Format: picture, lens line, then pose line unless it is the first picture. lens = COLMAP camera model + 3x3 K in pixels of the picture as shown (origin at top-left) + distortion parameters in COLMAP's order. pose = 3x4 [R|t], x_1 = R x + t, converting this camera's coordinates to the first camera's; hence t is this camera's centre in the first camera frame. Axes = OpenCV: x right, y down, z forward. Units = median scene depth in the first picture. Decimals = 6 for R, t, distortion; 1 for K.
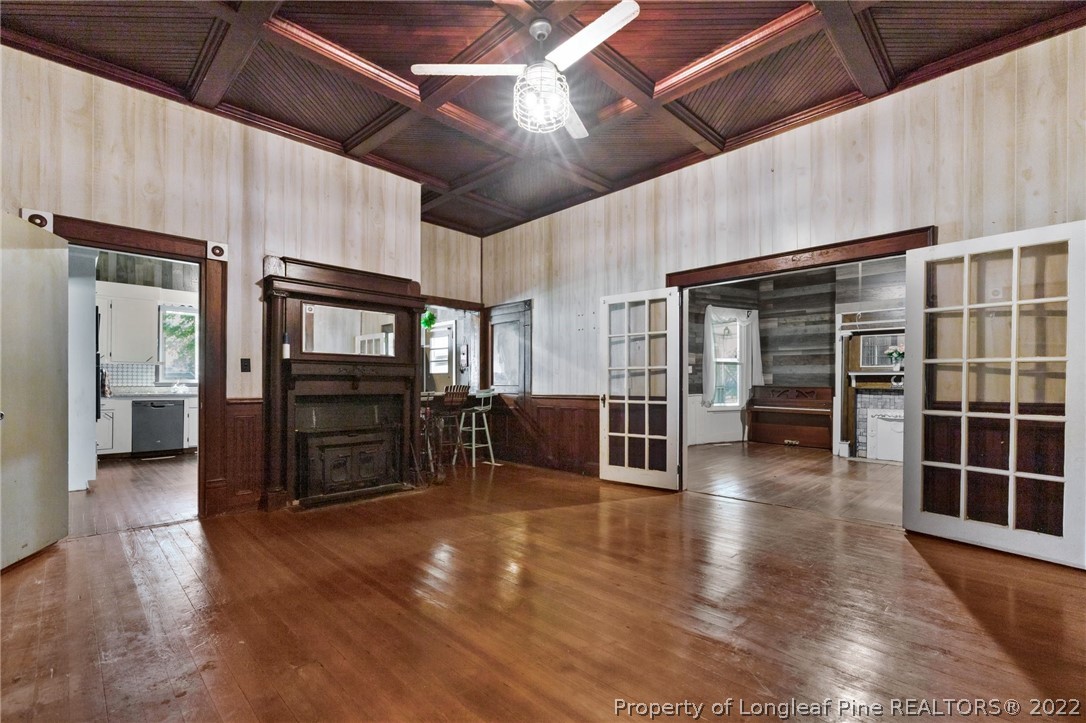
lens RADIAL K [[473.3, 0, 545.7], [0, 473.3, 381.2], [0, 0, 1]] dist [0.003226, 0.000212]
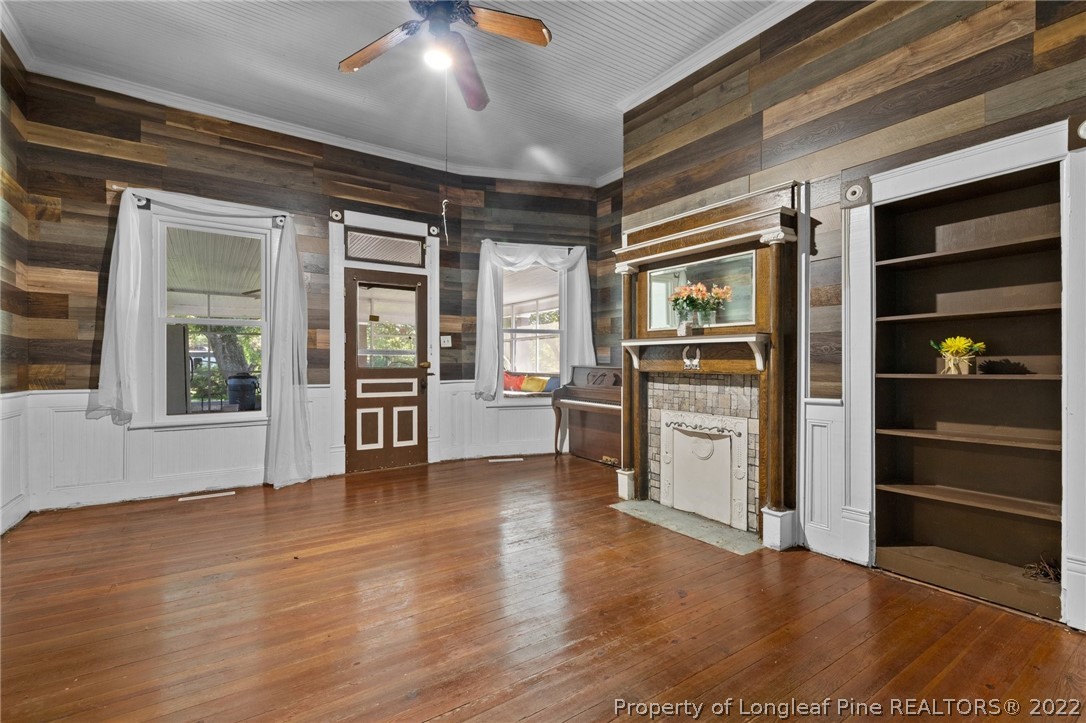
lens RADIAL K [[495.7, 0, 542.8], [0, 495.7, 363.0], [0, 0, 1]] dist [-0.001458, -0.000061]
pose [[0.982220, -0.003414, -0.187704, 0.642896], [0.003577, 0.999993, 0.000532, 0.005245], [0.187700, -0.001194, 0.982226, 0.428298]]
